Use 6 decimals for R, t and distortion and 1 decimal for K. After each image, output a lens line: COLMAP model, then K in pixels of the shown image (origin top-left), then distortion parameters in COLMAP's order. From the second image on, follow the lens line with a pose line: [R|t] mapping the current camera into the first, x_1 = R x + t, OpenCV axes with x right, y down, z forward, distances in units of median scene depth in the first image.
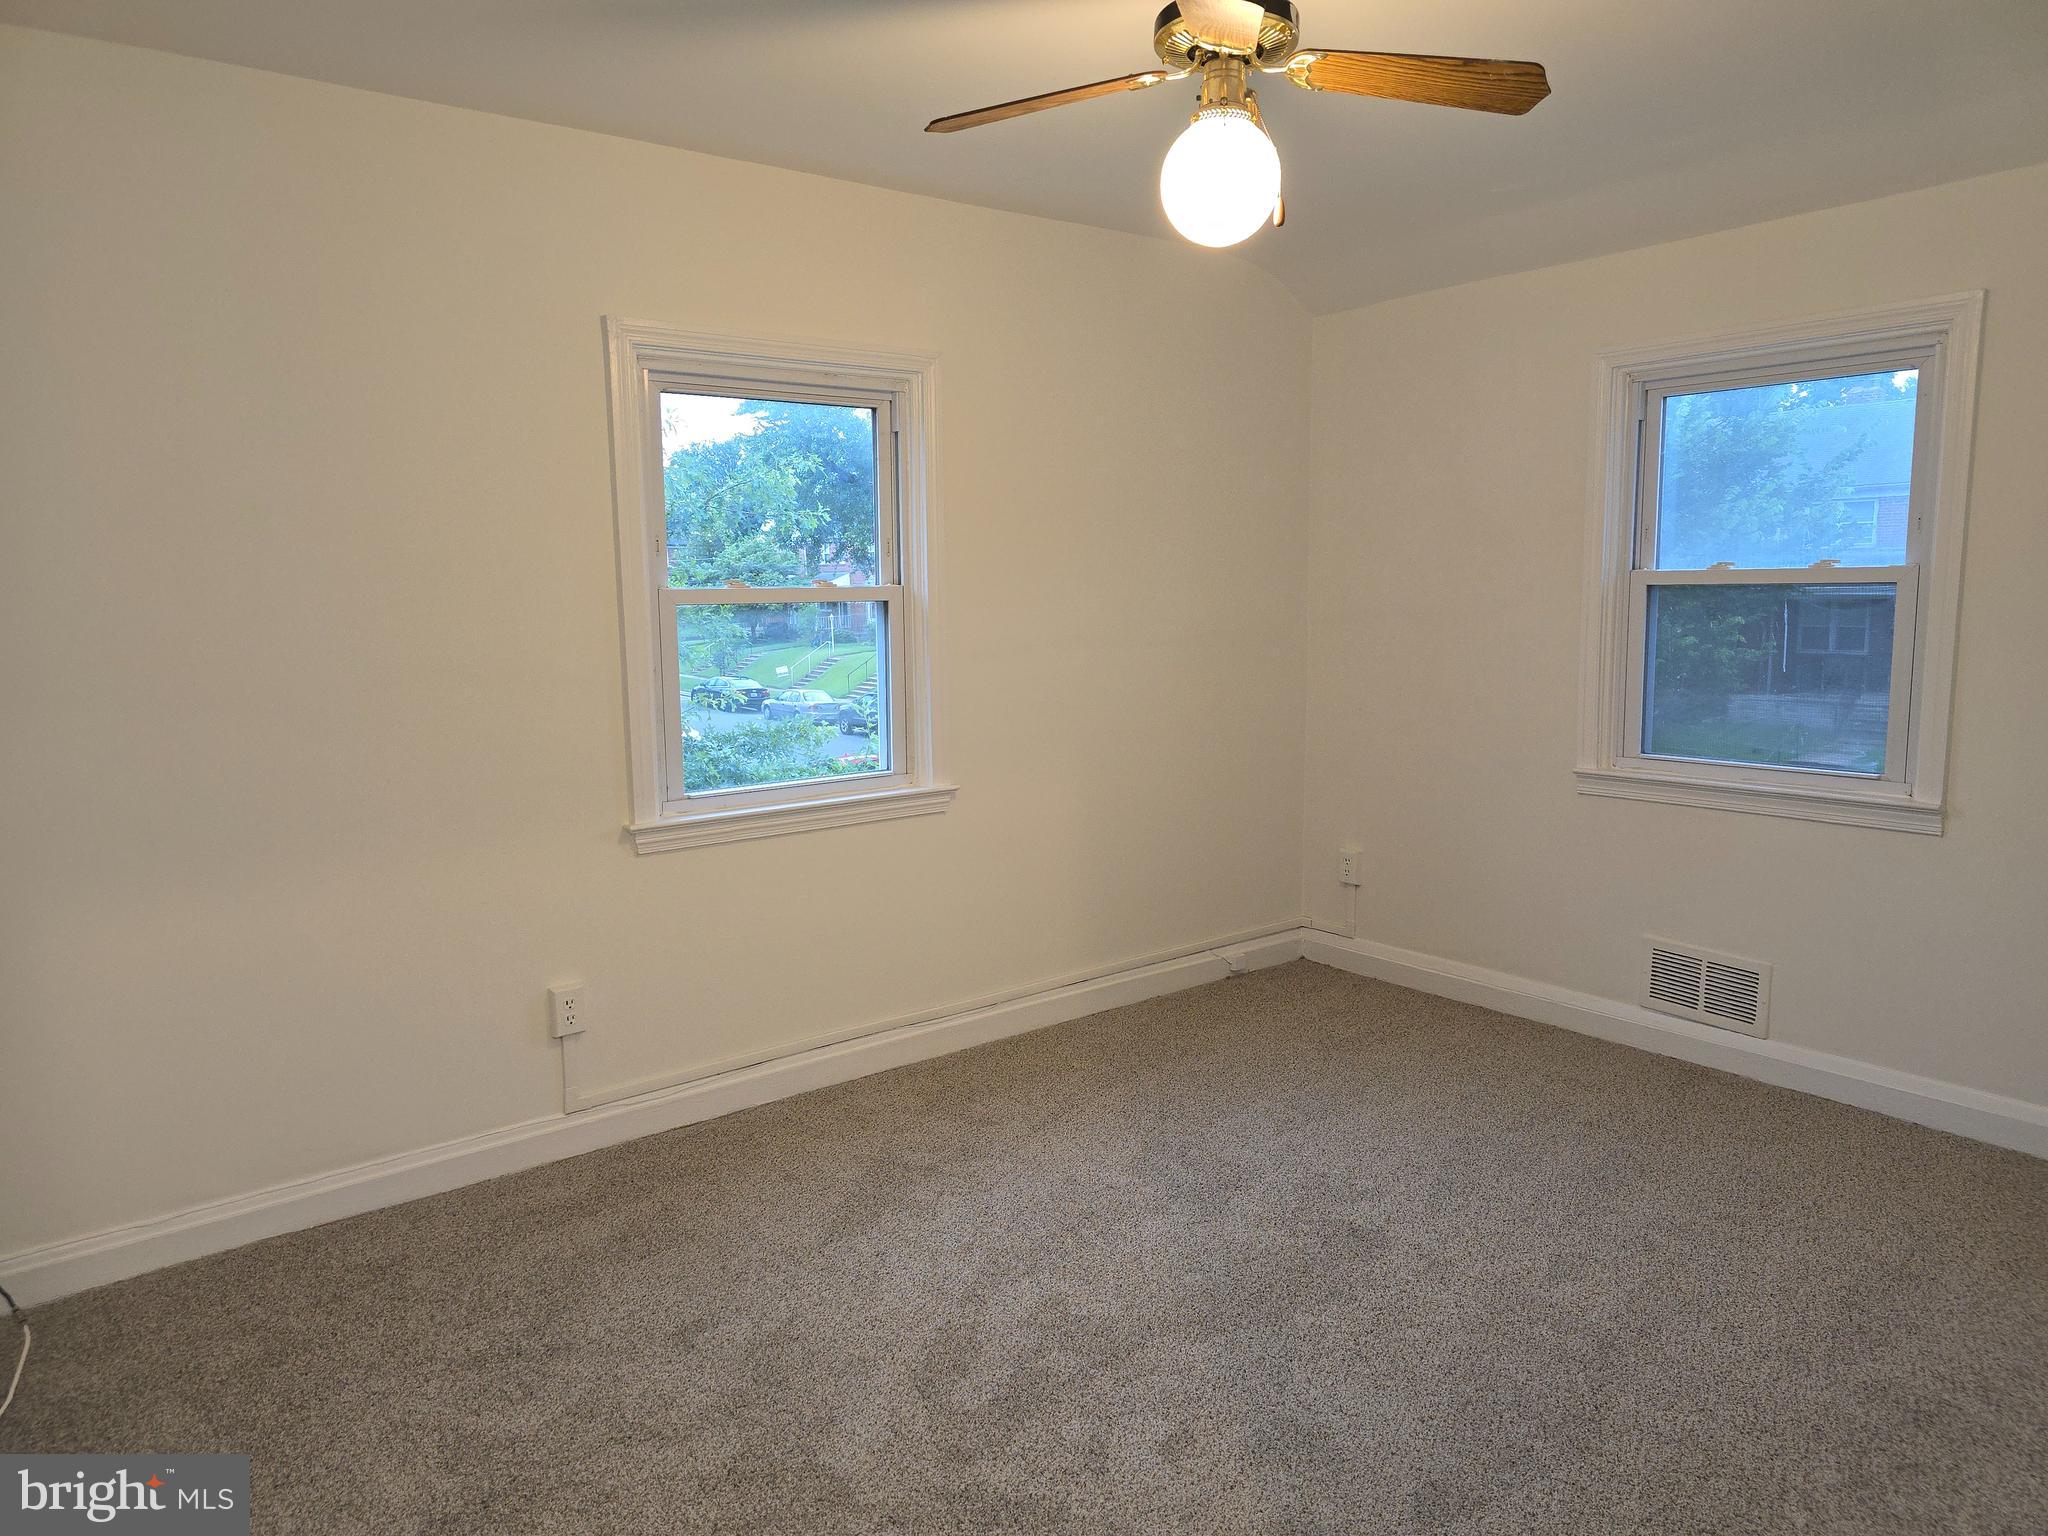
lens RADIAL K [[1368.3, 0, 1023.0], [0, 1368.3, 767.6], [0, 0, 1]] dist [0.054295, -0.046472]
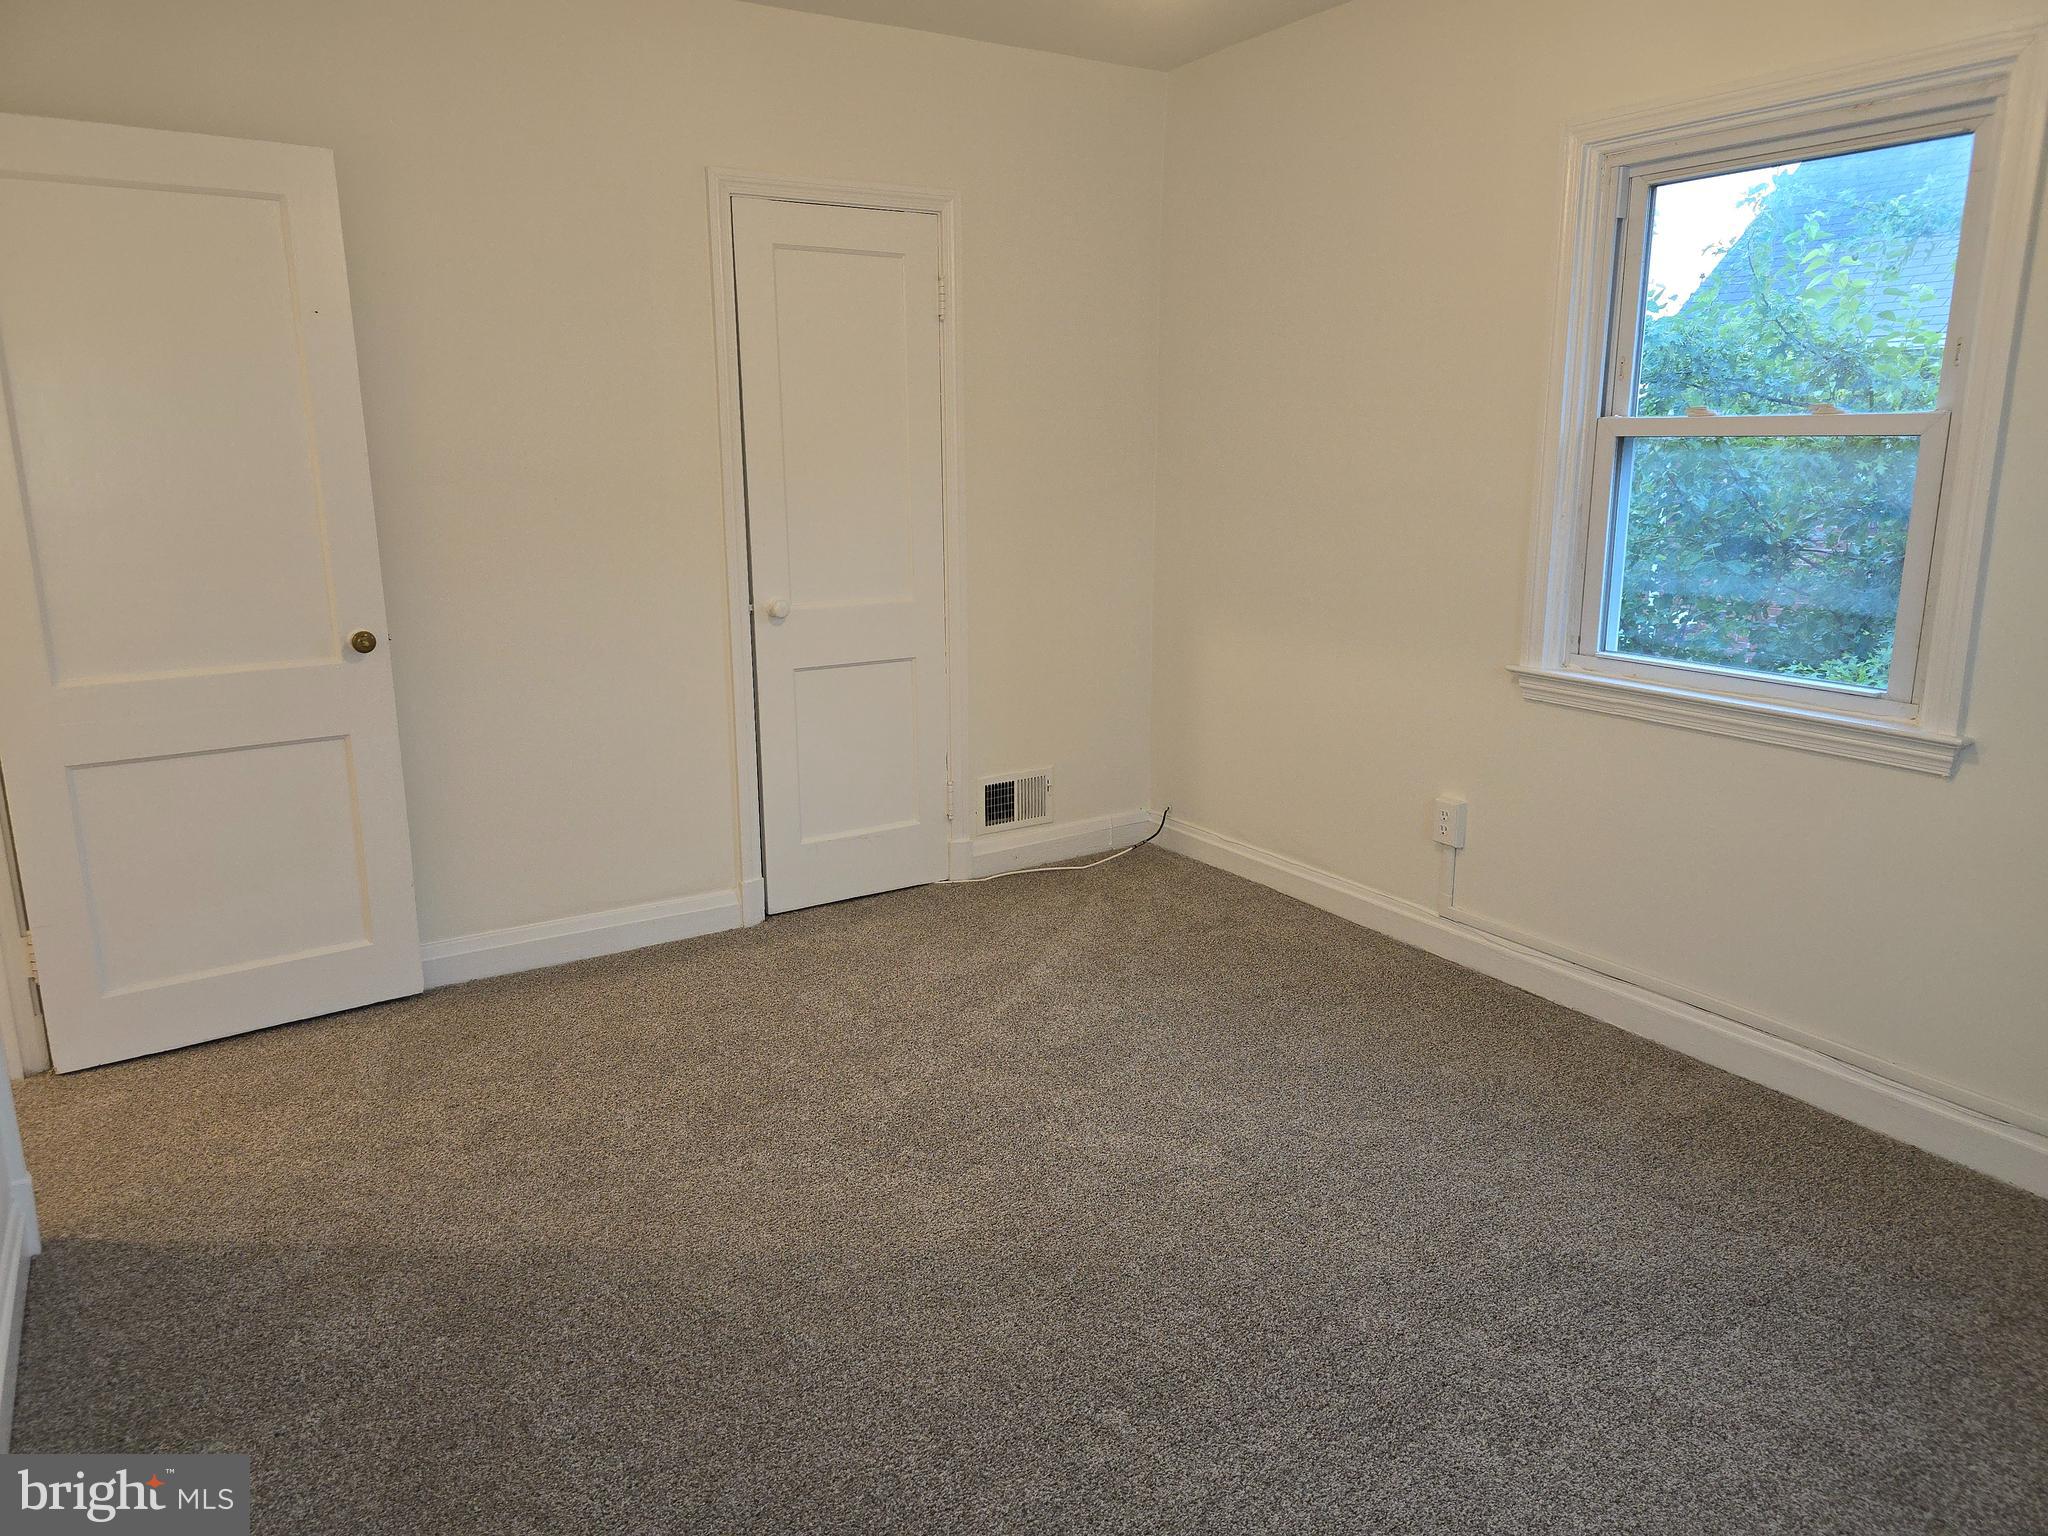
lens RADIAL K [[1368.3, 0, 1025.8], [0, 1368.3, 768.0], [0, 0, 1]] dist [0.054295, -0.046472]
pose [[-0.123415, 0.232431, -0.964751, 0.664720], [-0.138035, 0.958711, 0.248634, -0.077542], [0.982708, 0.163854, -0.086236, 0.686332]]
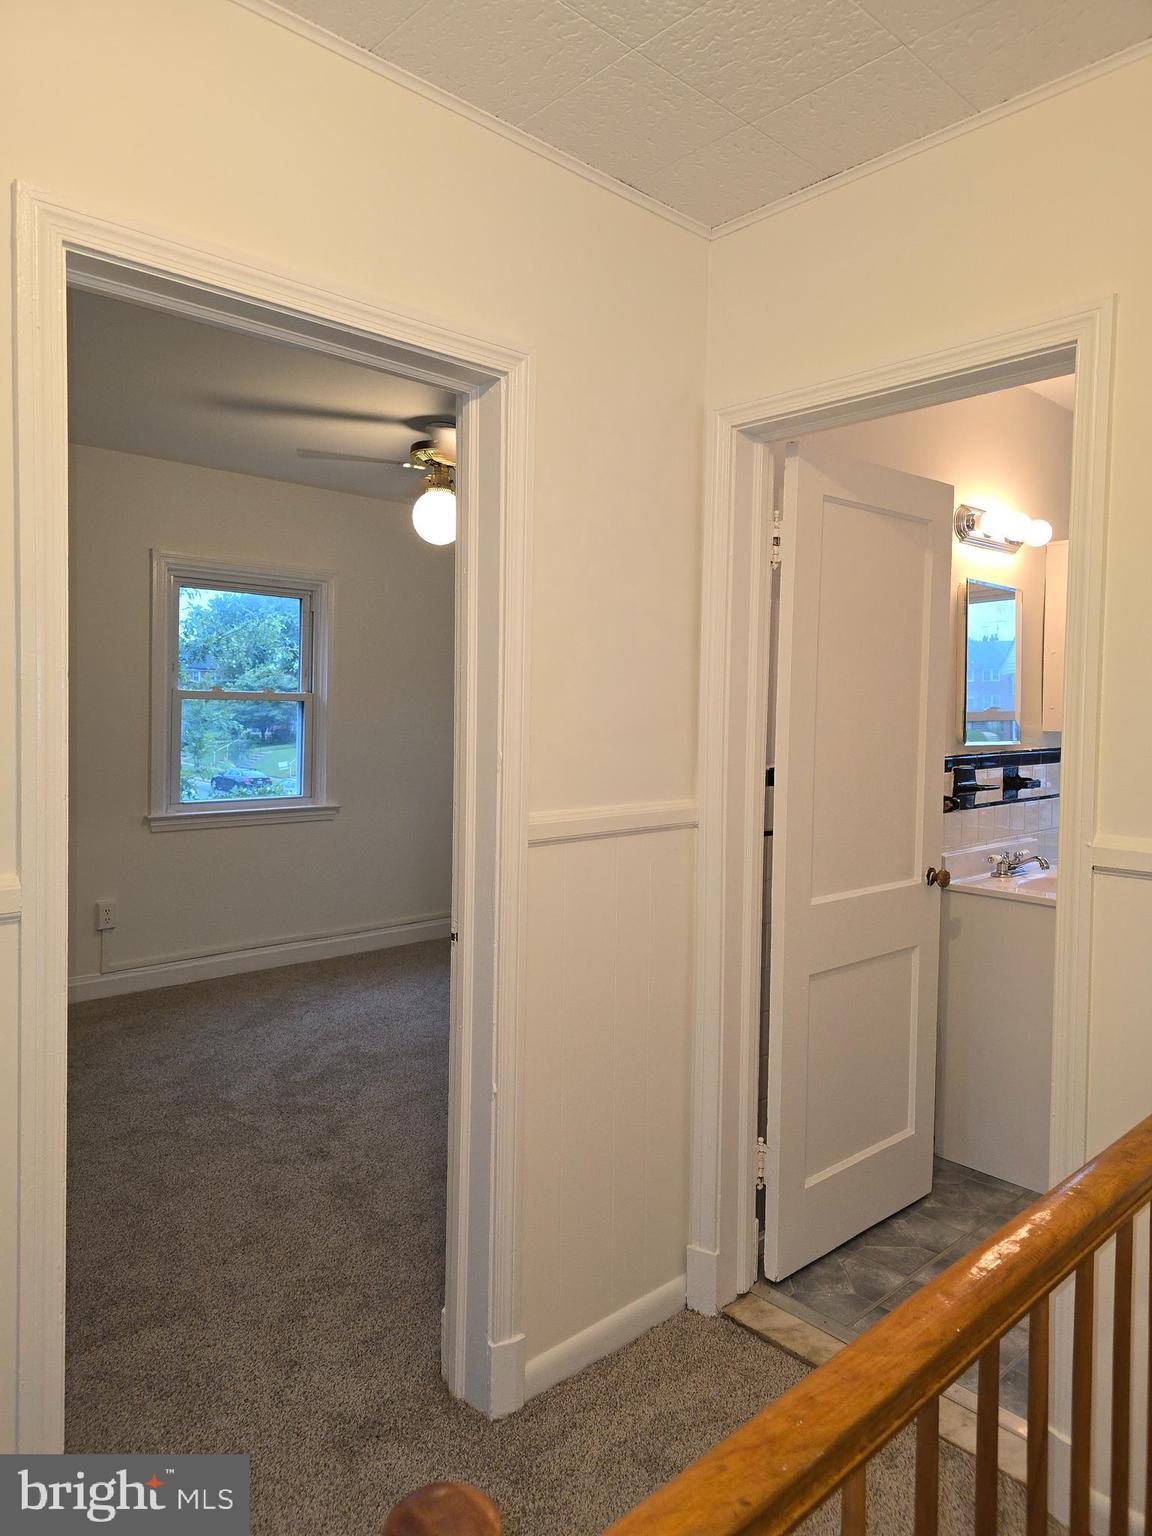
lens RADIAL K [[1026.3, 0, 579.9], [0, 1026.3, 752.8], [0, 0, 1]] dist [0.054295, -0.046472]
pose [[0.994050, 0.034366, 0.103366, 0.130161], [-0.024734, 0.995353, -0.093058, 0.066686], [-0.106084, 0.089947, 0.990281, -0.402700]]
